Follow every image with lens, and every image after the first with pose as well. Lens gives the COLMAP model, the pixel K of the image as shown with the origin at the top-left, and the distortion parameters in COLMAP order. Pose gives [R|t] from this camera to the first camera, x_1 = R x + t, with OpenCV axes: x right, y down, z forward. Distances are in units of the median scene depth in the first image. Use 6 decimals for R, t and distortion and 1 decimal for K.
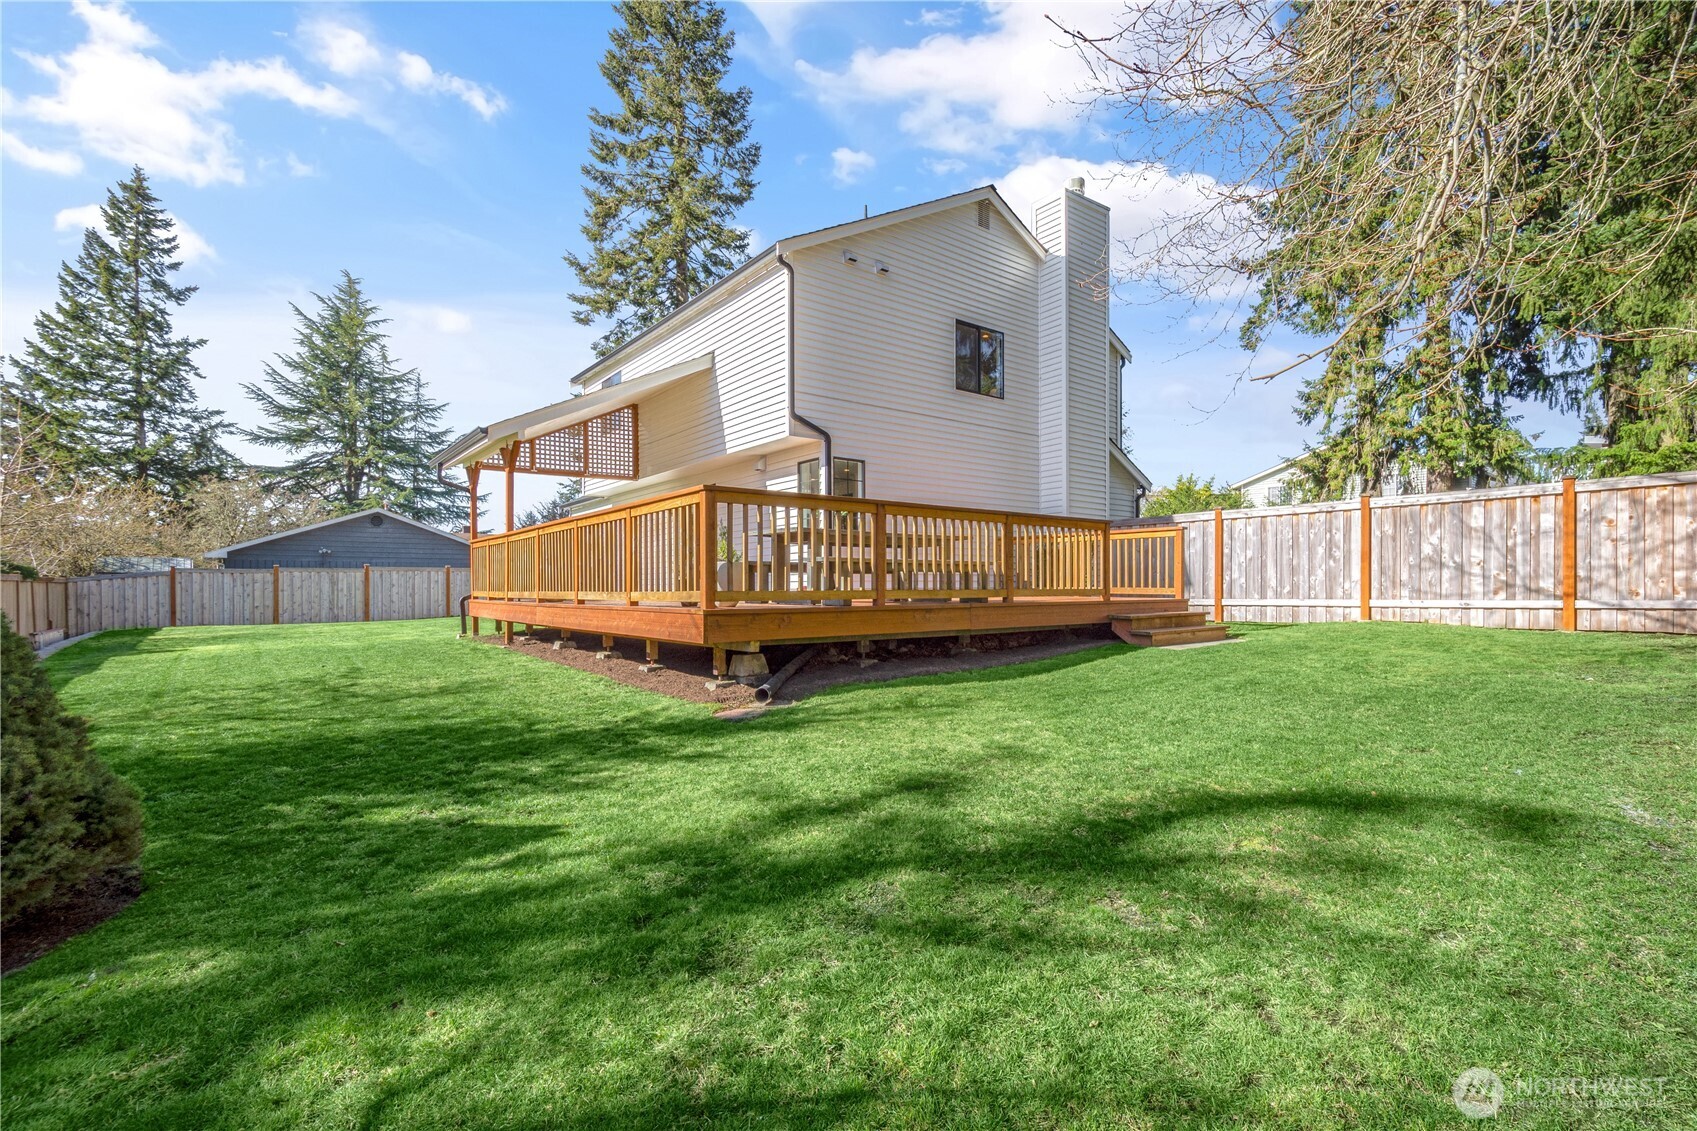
lens RADIAL K [[753.1, 0, 846.4], [0, 753.1, 571.0], [0, 0, 1]] dist [-0.001040, -0.000192]
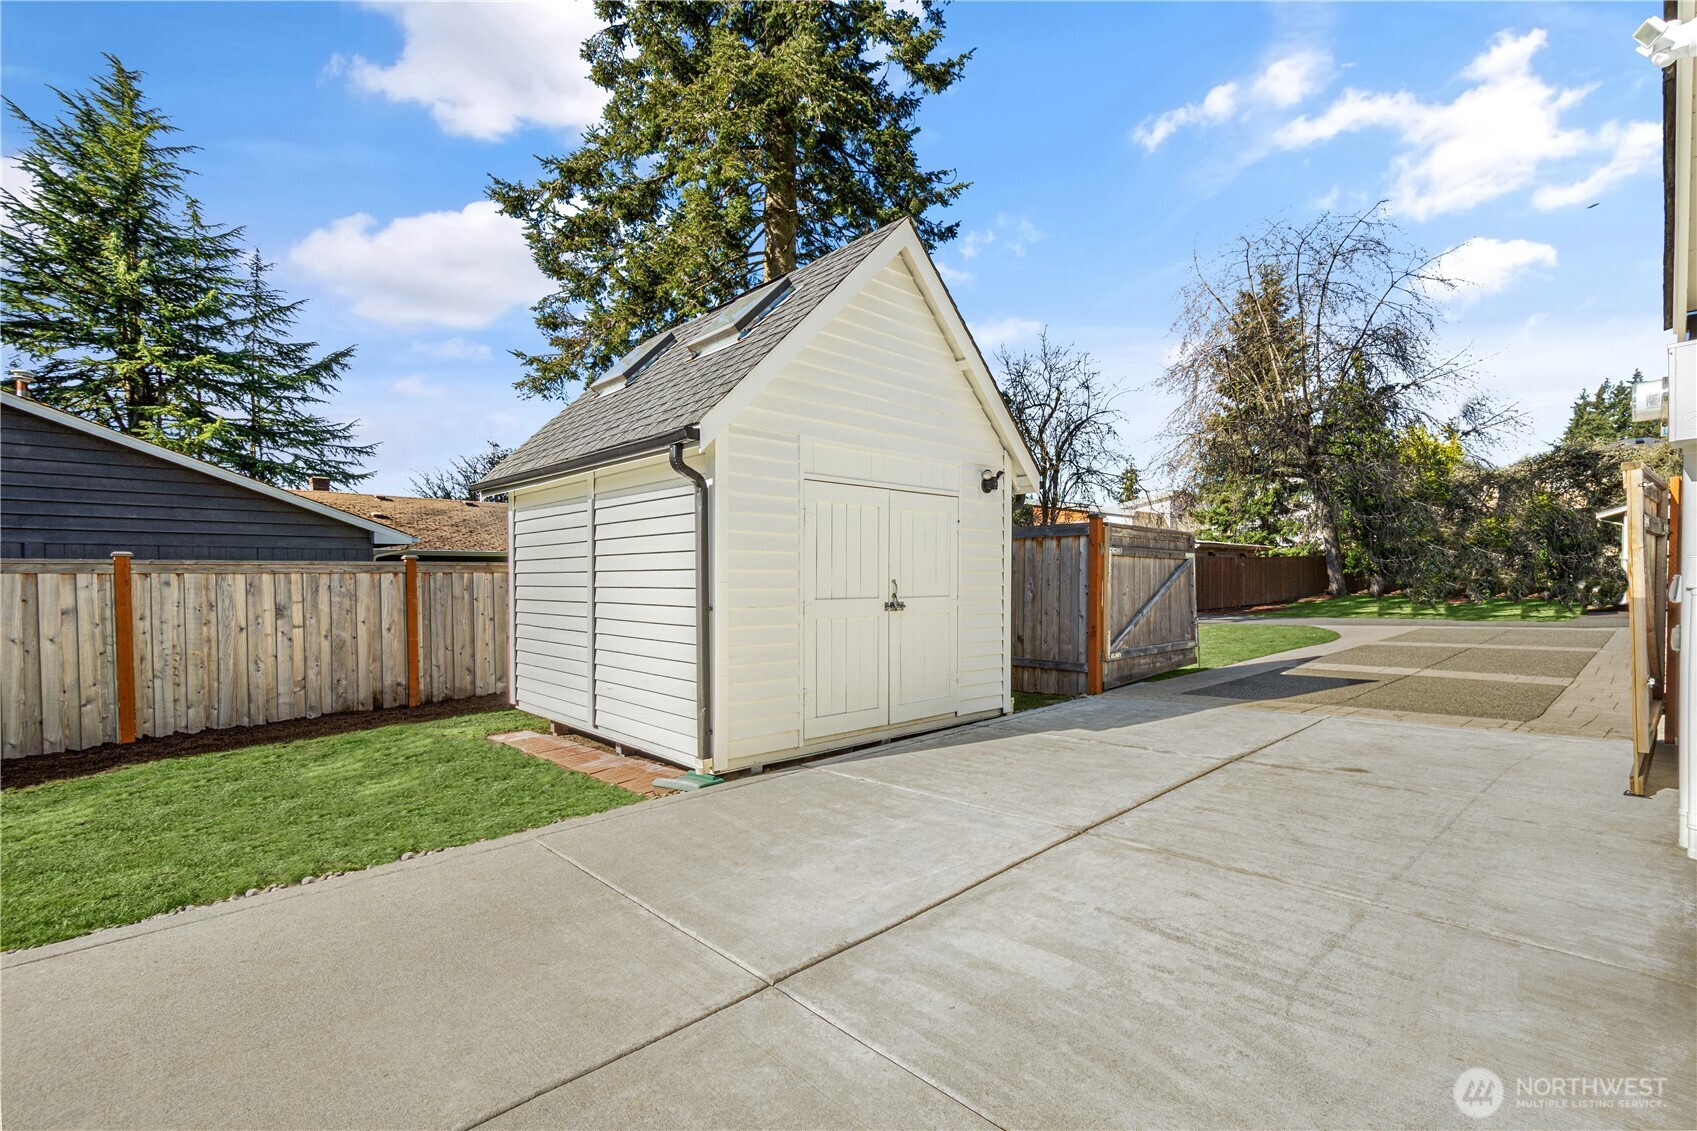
lens RADIAL K [[753.1, 0, 851.5], [0, 753.1, 560.5], [0, 0, 1]] dist [-0.001040, -0.000192]
pose [[0.995949, -0.001692, 0.089901, -0.127195], [0.000823, 0.999953, 0.009708, -0.004471], [-0.089913, -0.009595, 0.995903, 0.324433]]
